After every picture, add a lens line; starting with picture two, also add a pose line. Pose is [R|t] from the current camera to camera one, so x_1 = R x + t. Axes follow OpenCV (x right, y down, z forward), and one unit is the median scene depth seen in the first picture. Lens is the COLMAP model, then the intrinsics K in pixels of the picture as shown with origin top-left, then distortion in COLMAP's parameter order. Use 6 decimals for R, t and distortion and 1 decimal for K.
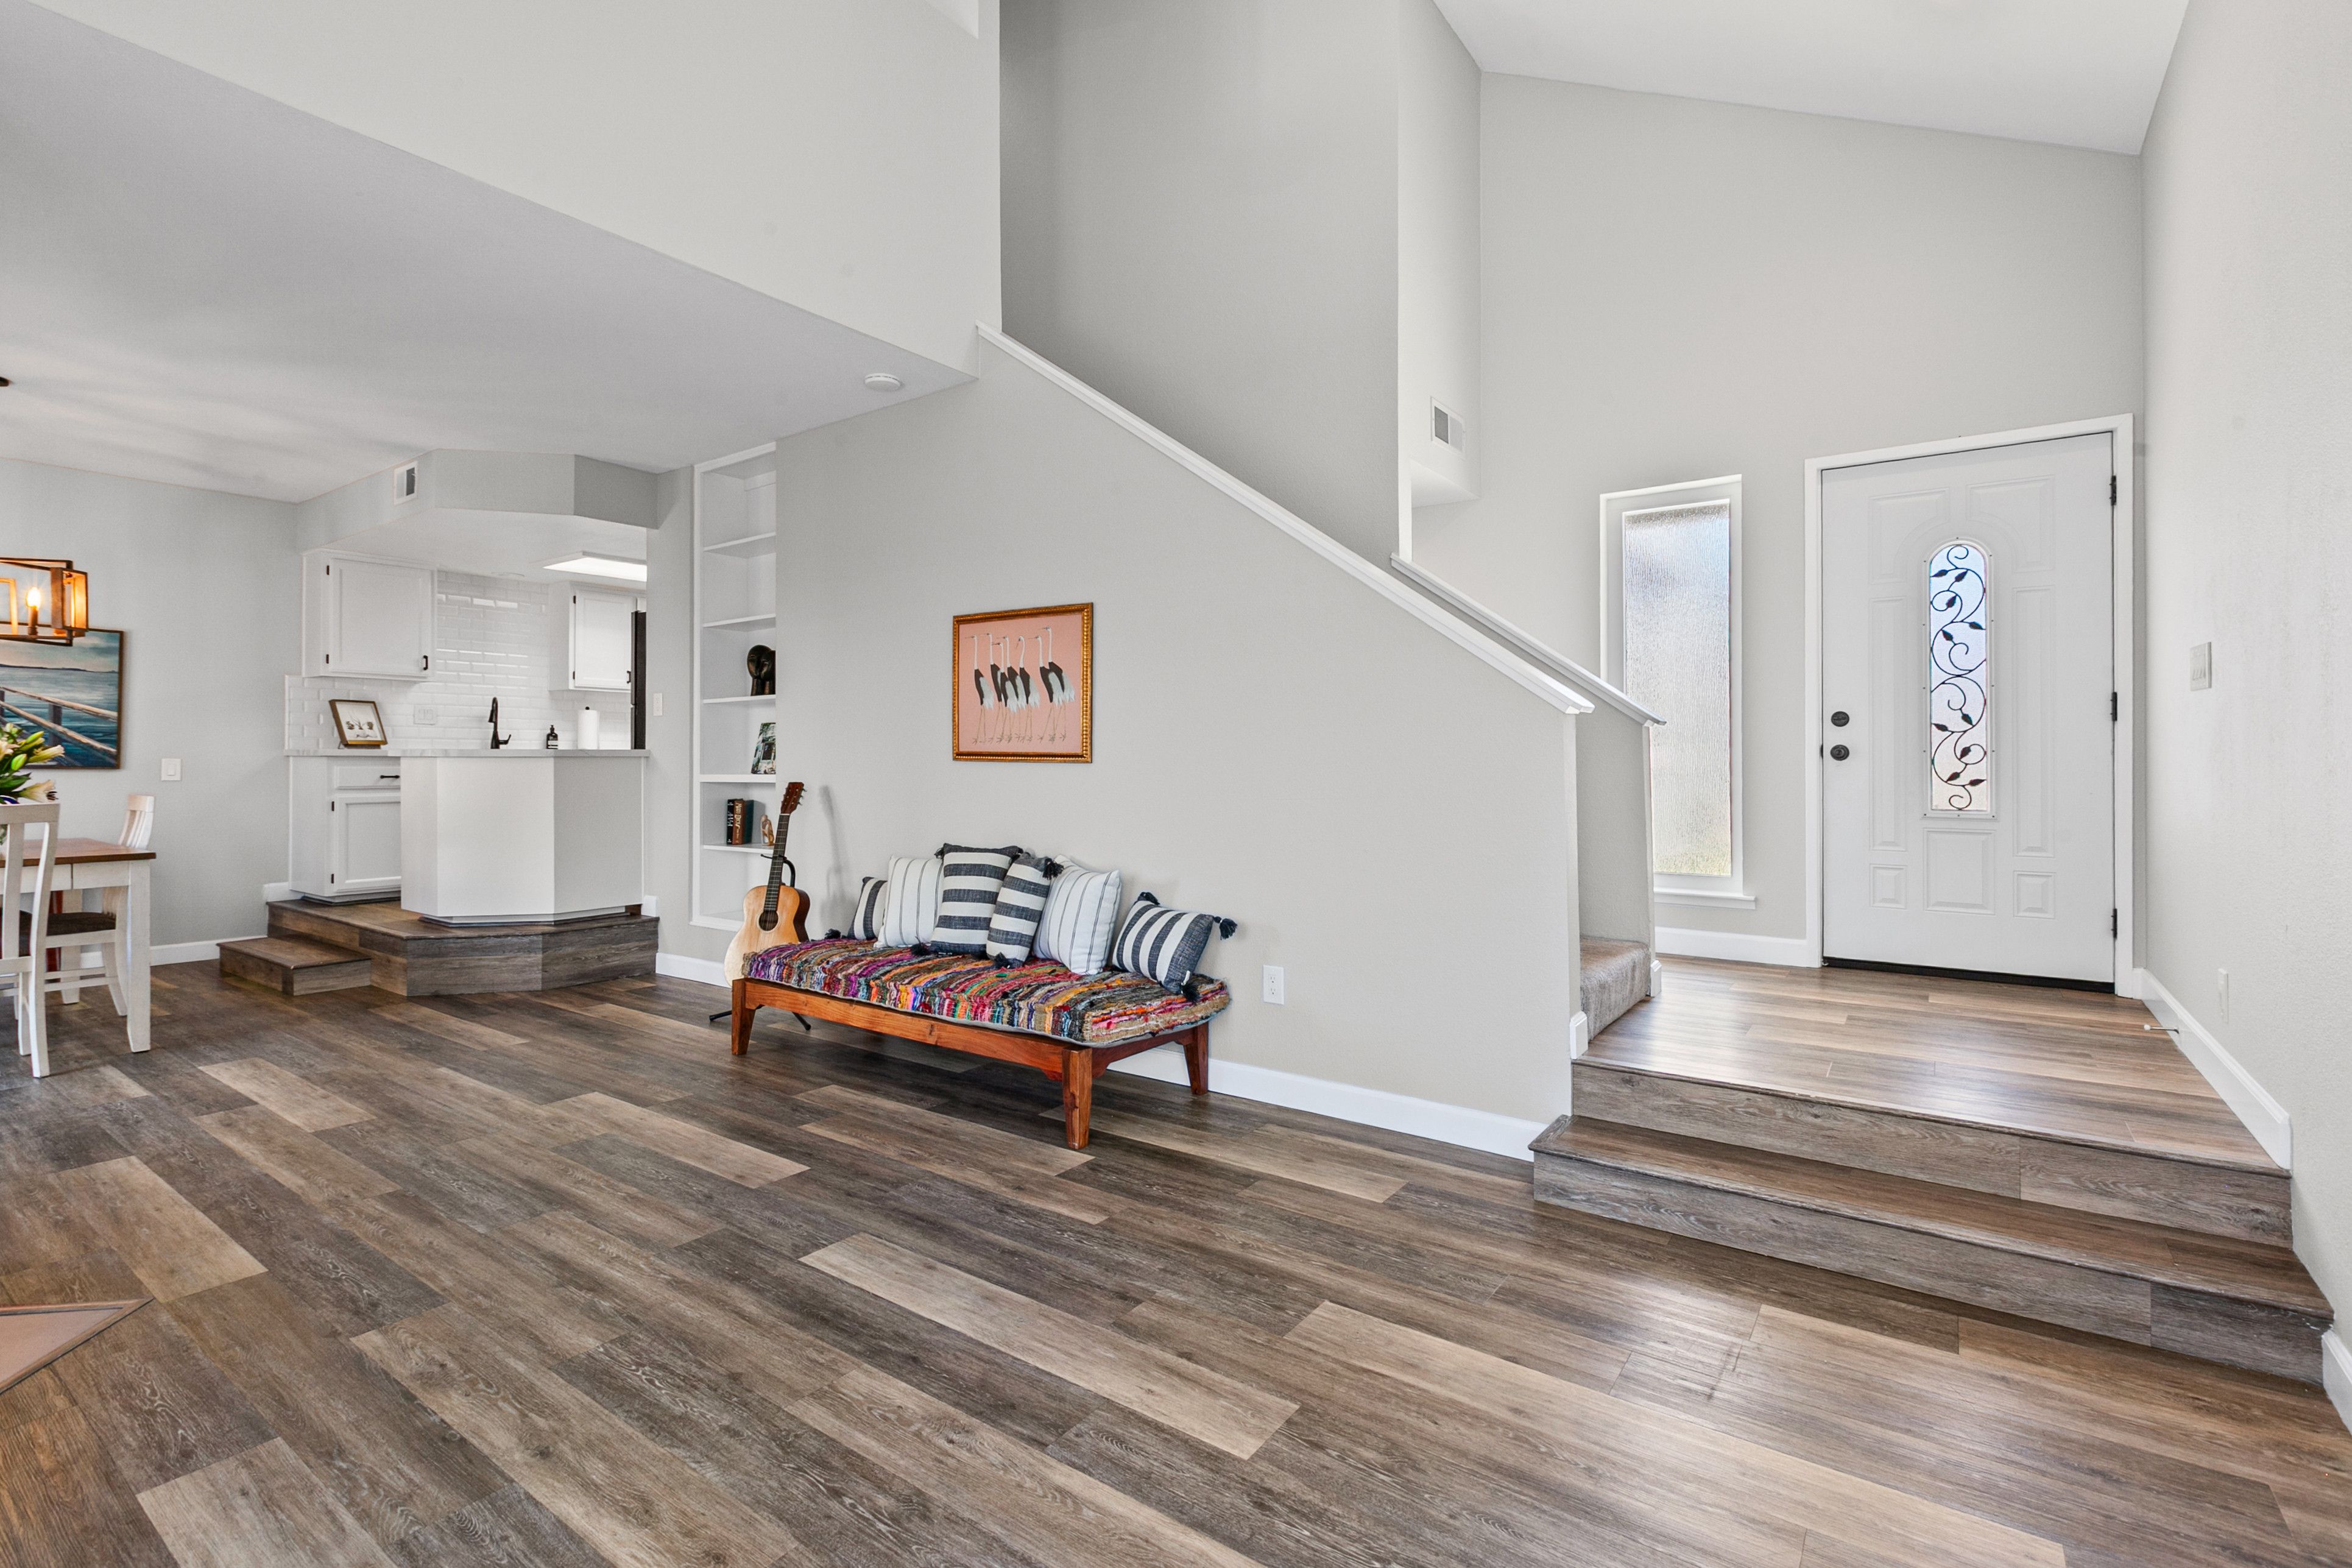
lens RADIAL K [[1066.6, 0, 1164.6], [0, 1066.6, 753.1], [0, 0, 1]] dist [0.000683, -0.000514]
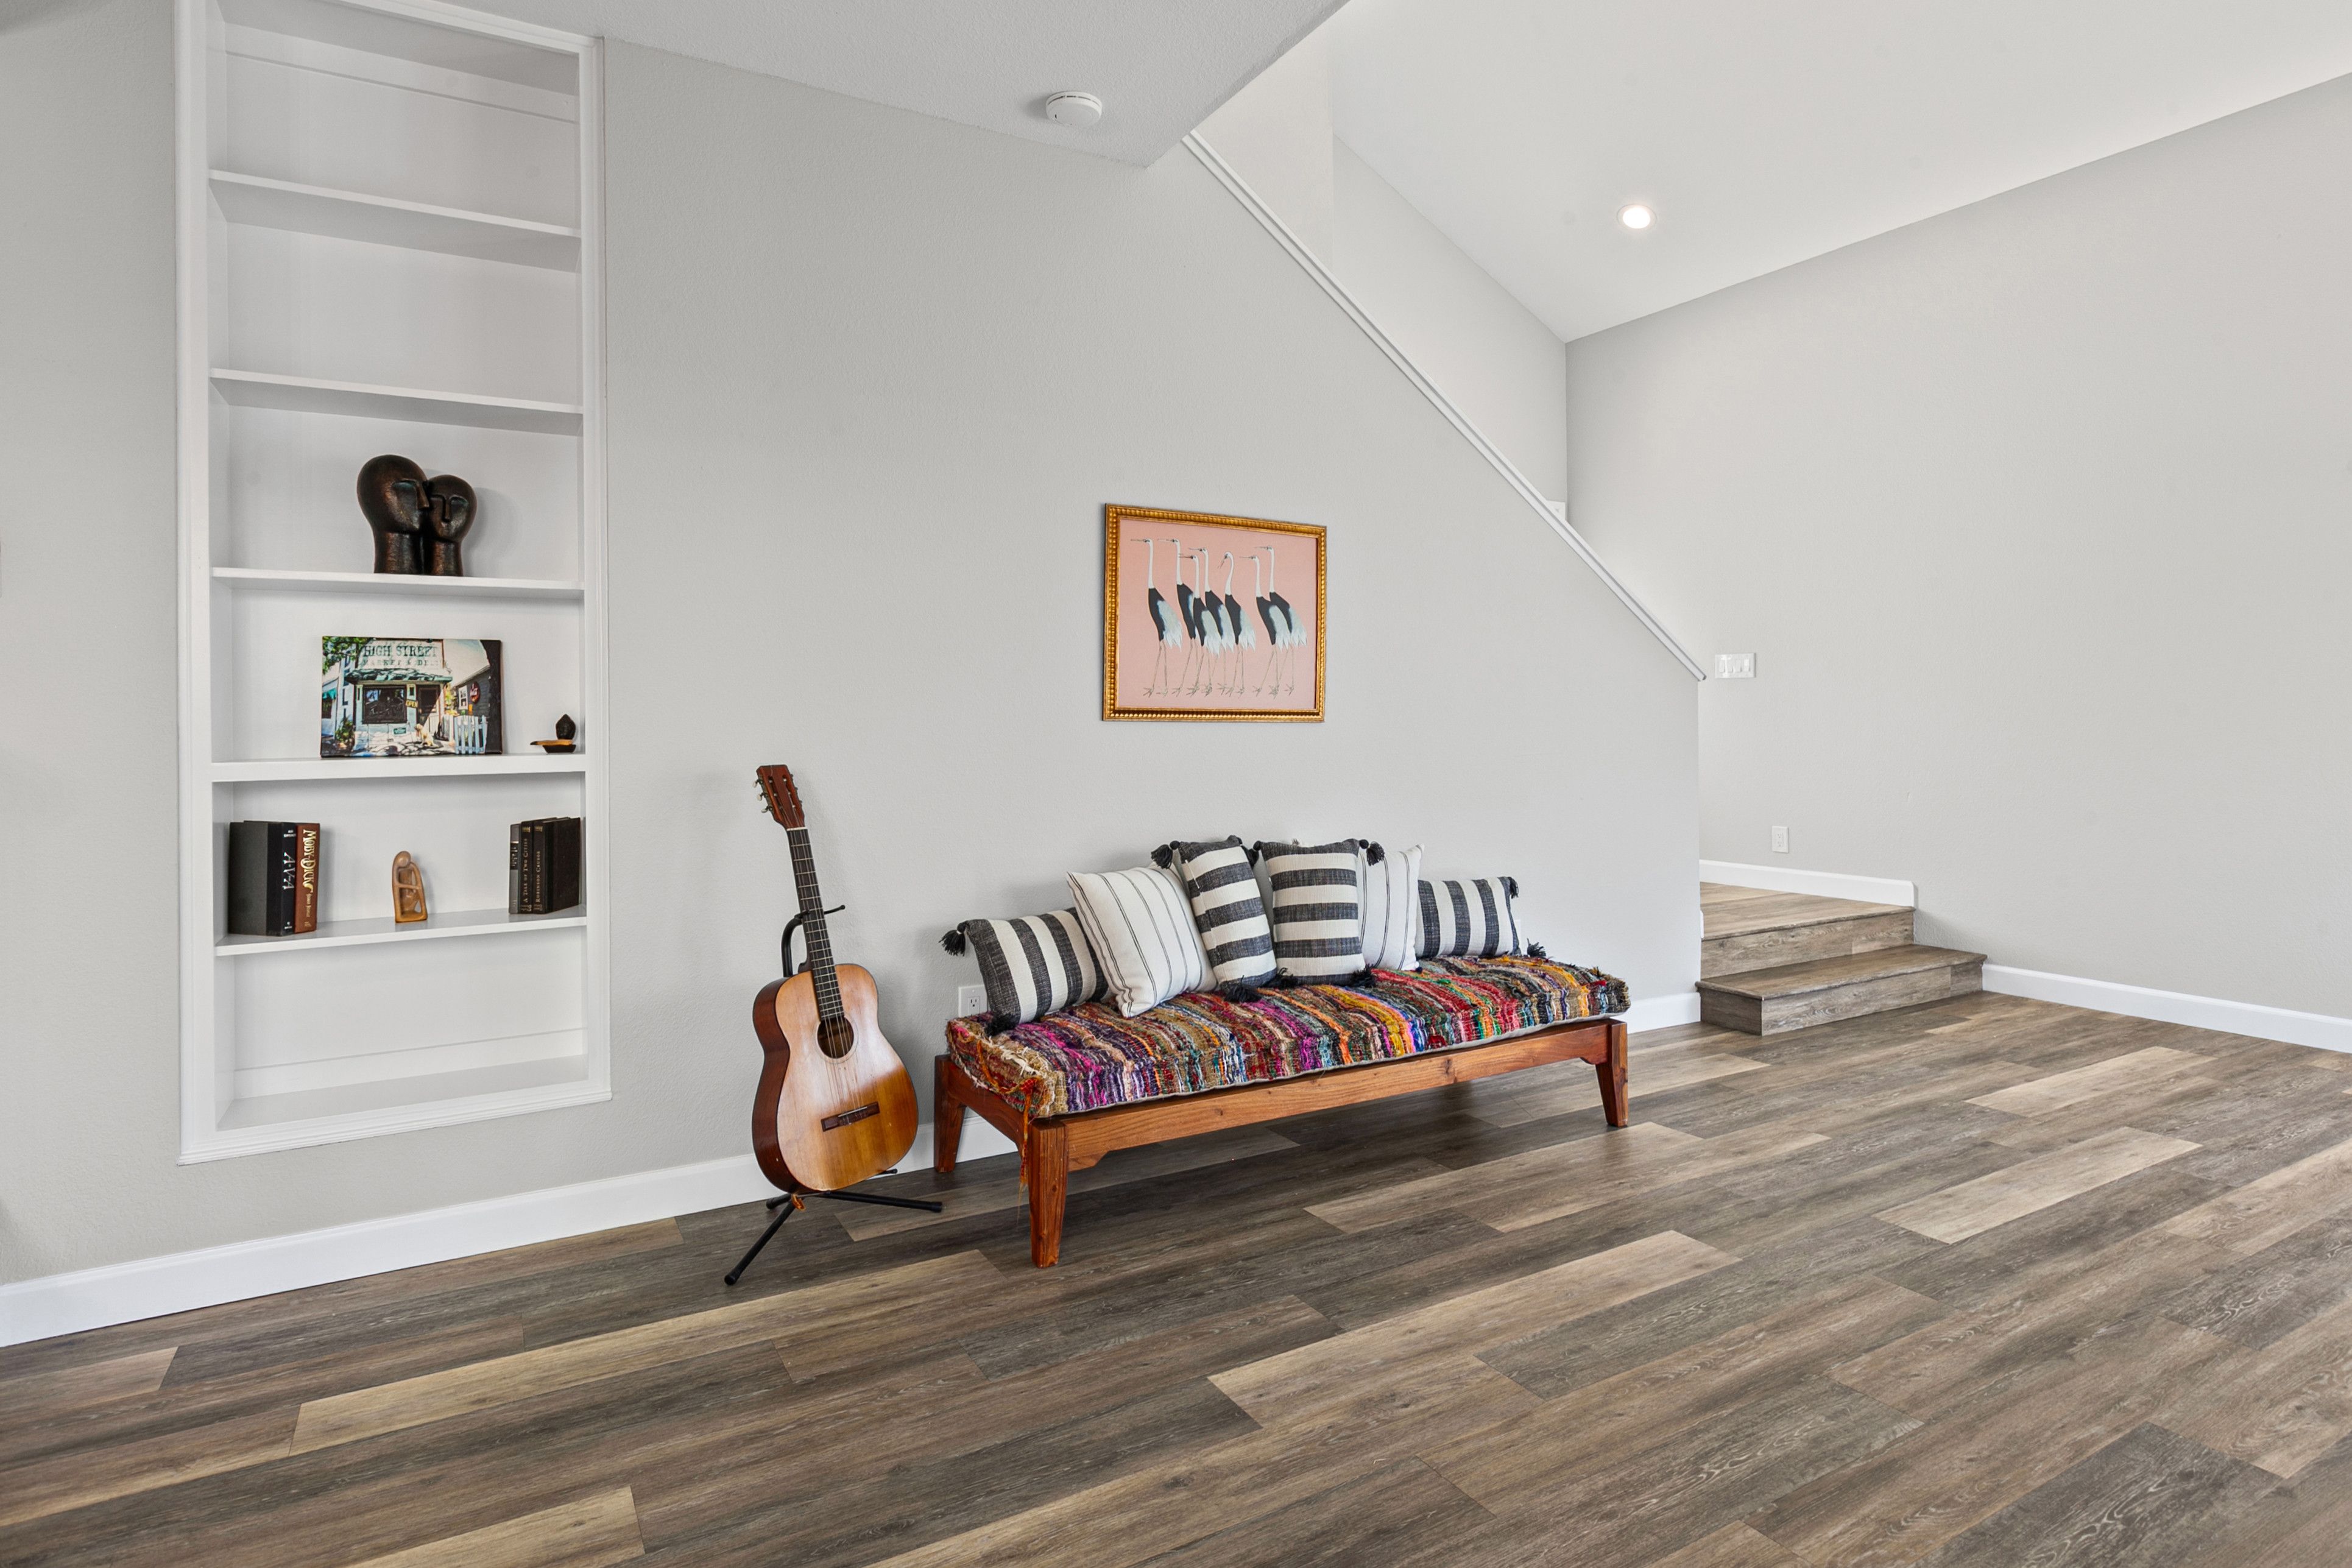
lens RADIAL K [[1256.3, 0, 1171.7], [0, 1256.3, 723.3], [0, 0, 1]] dist [-0.001067, -0.001375]
pose [[0.412187, -0.005187, 0.911084, -1.139403], [0.001213, 0.999986, 0.005144, 0.005672], [-0.911098, -0.001015, 0.412188, 0.814717]]
